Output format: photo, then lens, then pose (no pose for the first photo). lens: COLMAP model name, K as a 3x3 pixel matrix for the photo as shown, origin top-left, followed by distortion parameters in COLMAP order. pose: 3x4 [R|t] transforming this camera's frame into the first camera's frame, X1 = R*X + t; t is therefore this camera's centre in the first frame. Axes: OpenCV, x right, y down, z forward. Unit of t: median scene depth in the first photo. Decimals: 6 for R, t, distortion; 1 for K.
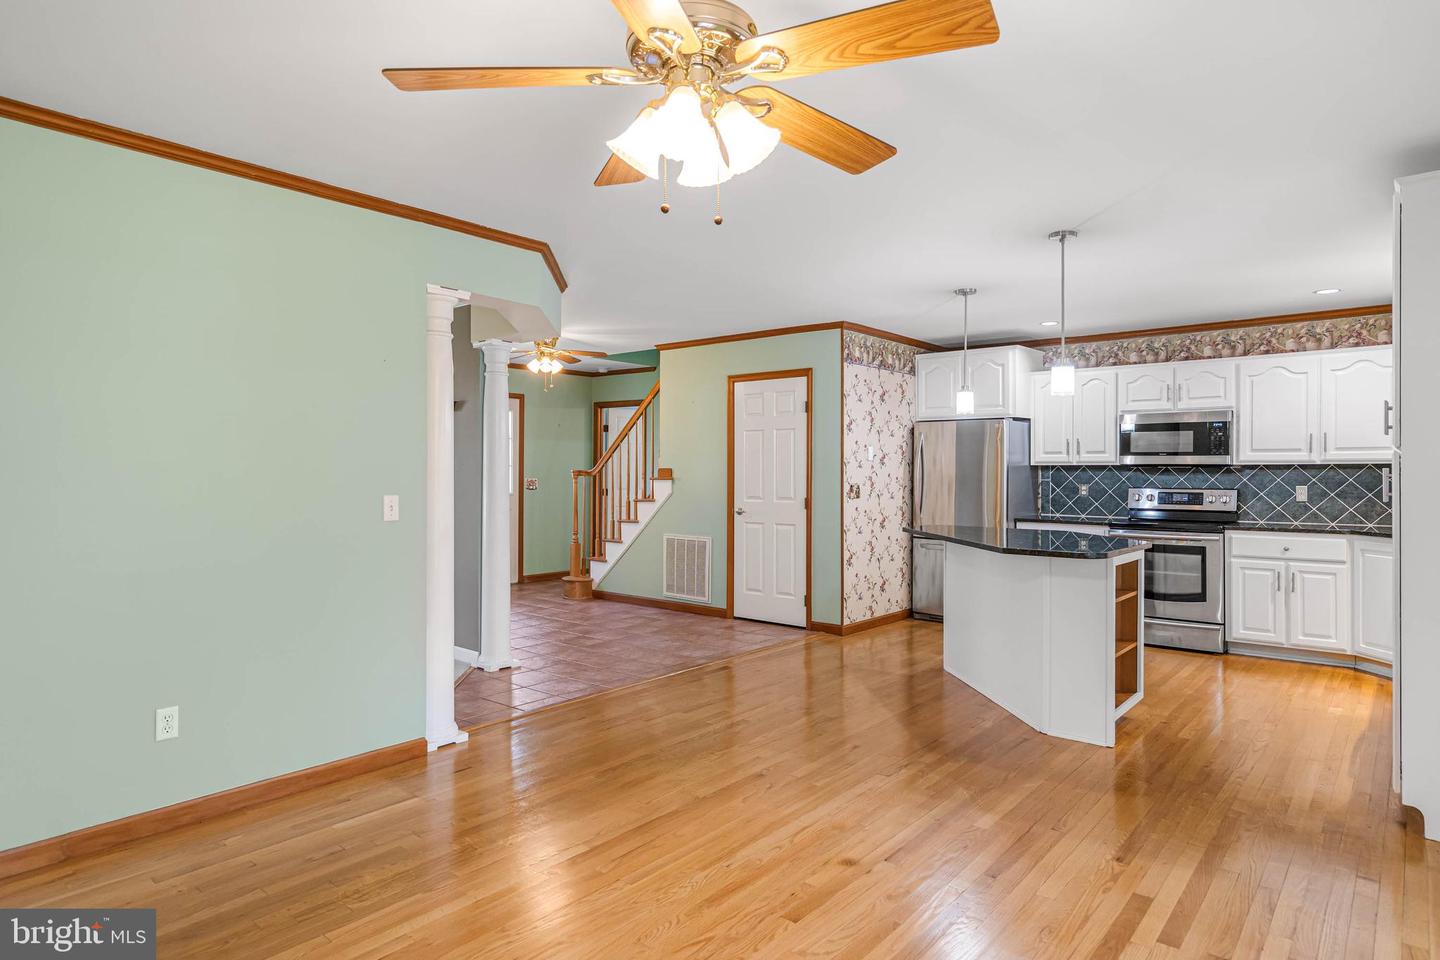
lens RADIAL K [[813.7, 0, 720.0], [0, 813.7, 480.0], [0, 0, 1]] dist [0.012650, -0.000197]
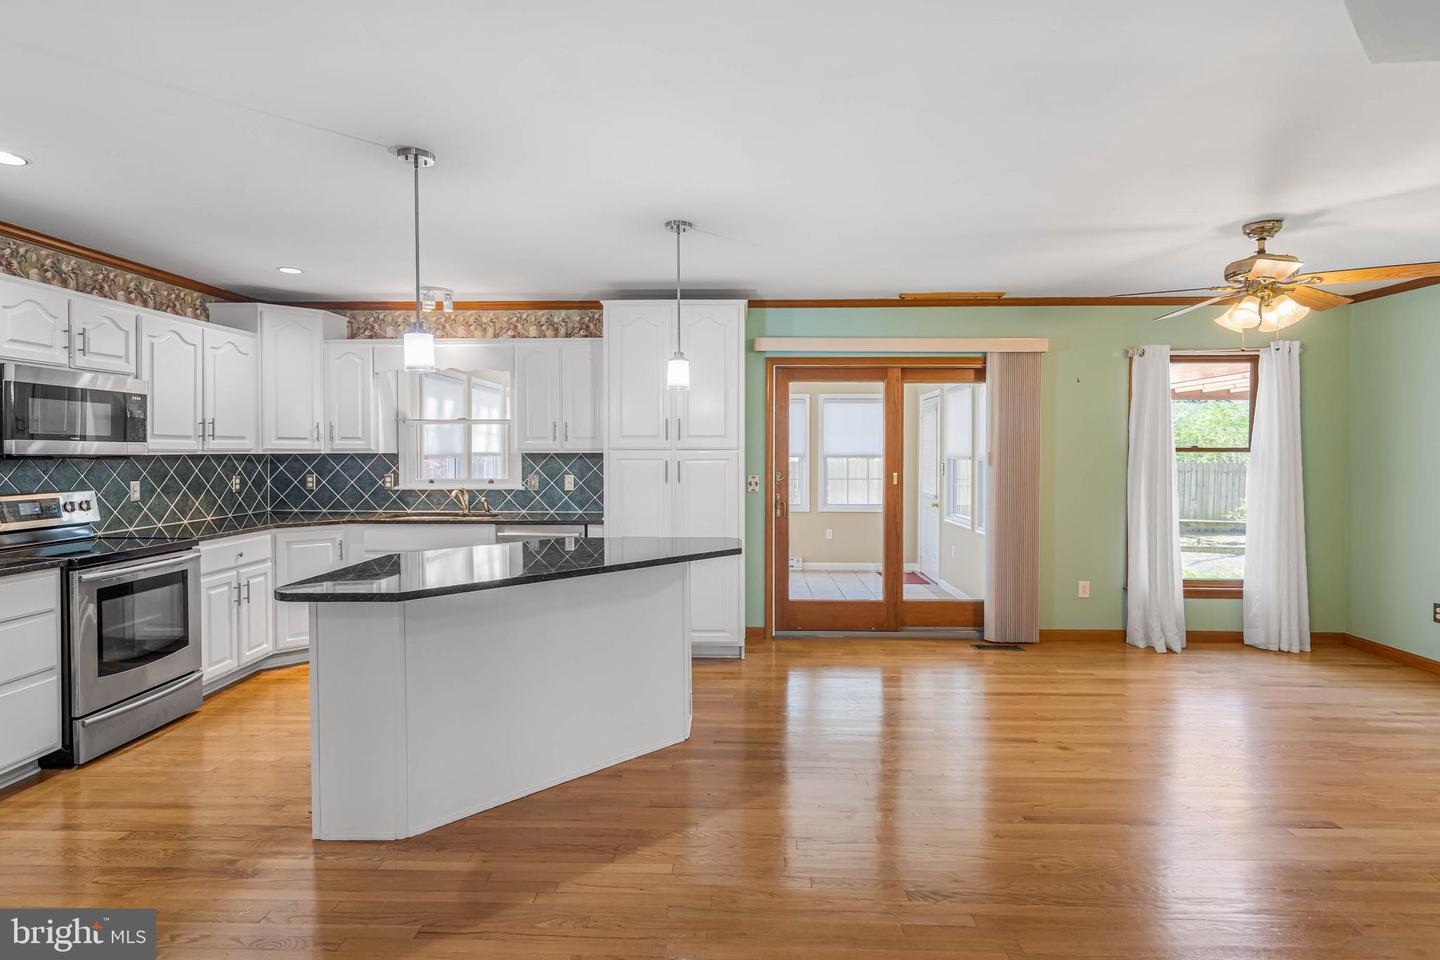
lens RADIAL K [[768.8, 0, 714.9], [0, 768.8, 465.4], [0, 0, 1]] dist [0.004320, 0.001279]
pose [[-0.628076, -0.016383, 0.777980, -0.216583], [0.007956, 0.999591, 0.027473, -0.023942], [-0.778112, 0.023445, -0.627688, 1.025293]]
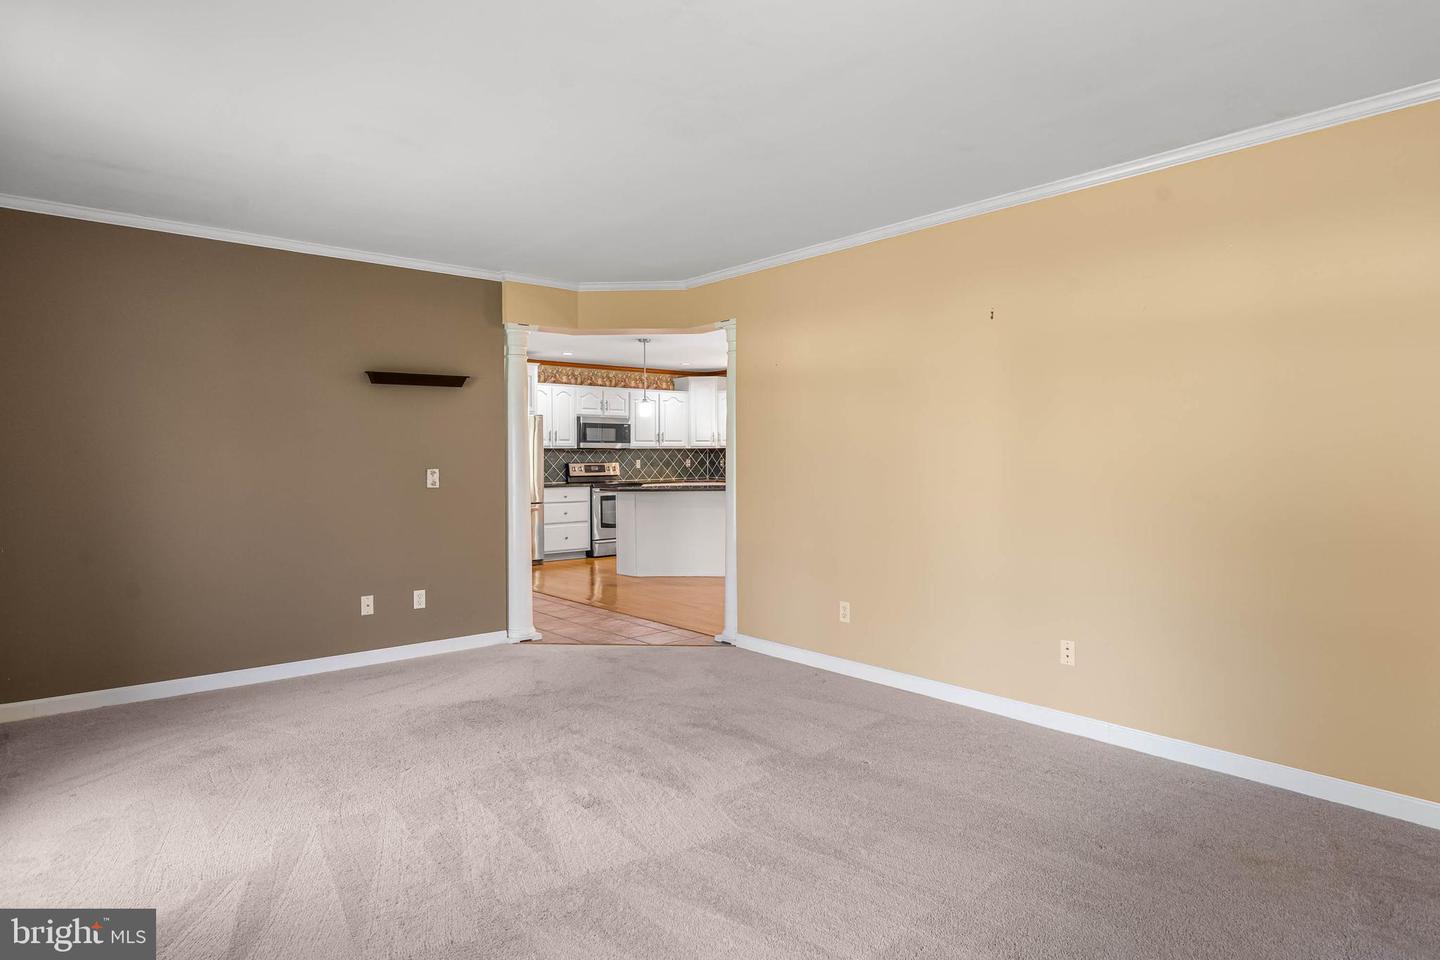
lens RADIAL K [[813.7, 0, 720.0], [0, 813.7, 480.0], [0, 0, 1]] dist [0.012650, -0.000197]
pose [[0.139746, -0.033126, 0.989633, -1.102599], [0.017364, 0.999369, 0.031000, -0.001622], [-0.990035, 0.012852, 0.140233, 0.550970]]
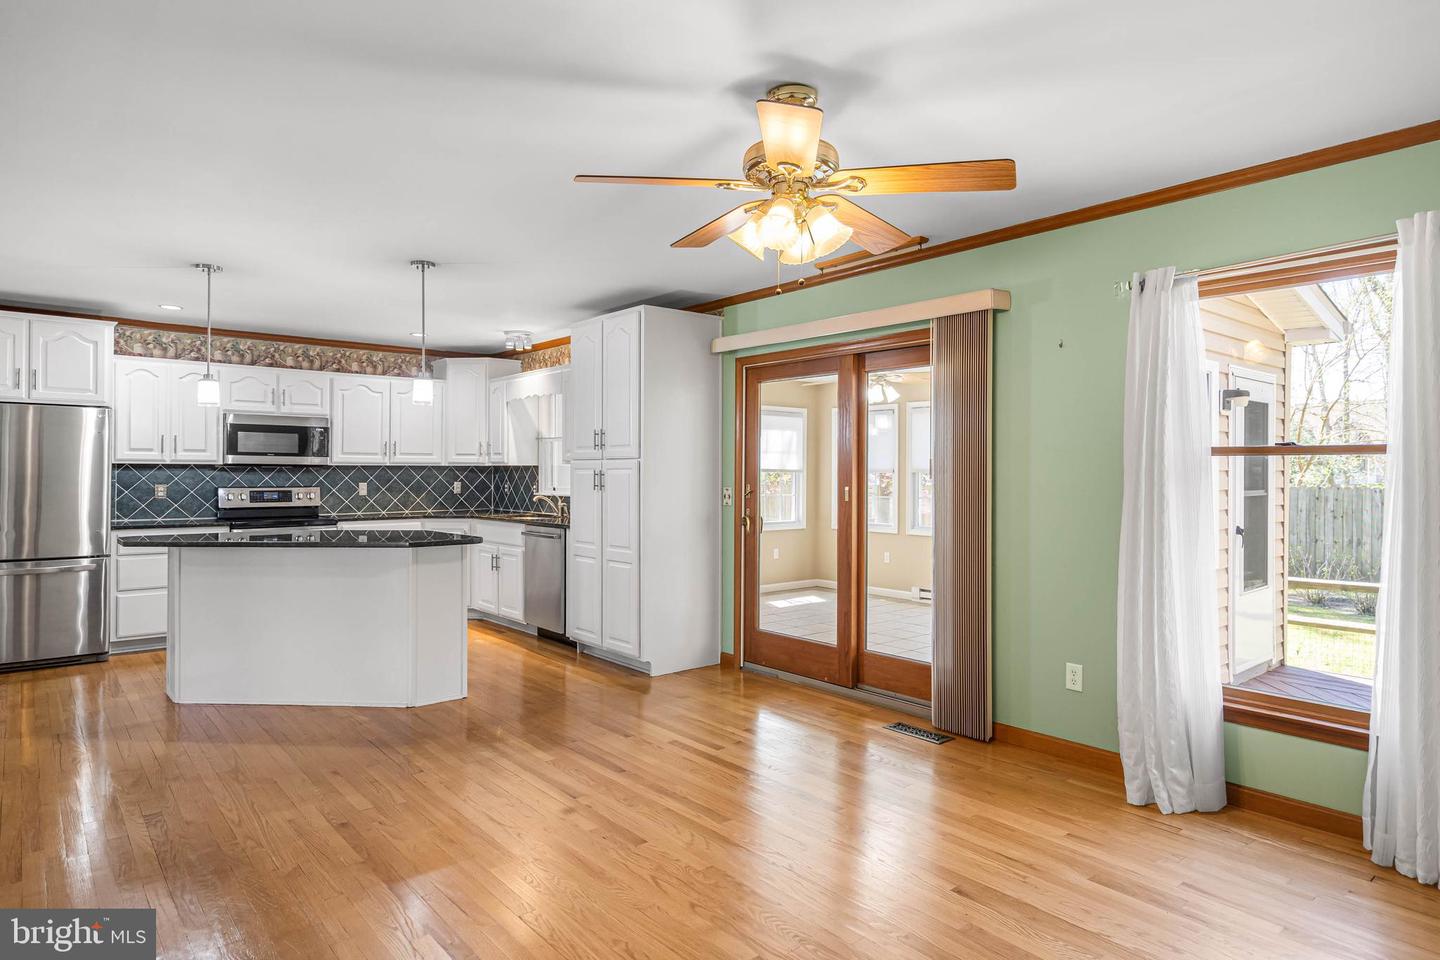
lens RADIAL K [[829.7, 0, 722.6], [0, 829.7, 472.8], [0, 0, 1]] dist [-0.006455, -0.000642]
pose [[0.154805, -0.000353, 0.987945, -0.433563], [0.009332, 0.999956, -0.001104, -0.001488], [-0.987901, 0.009391, 0.154801, 0.271775]]
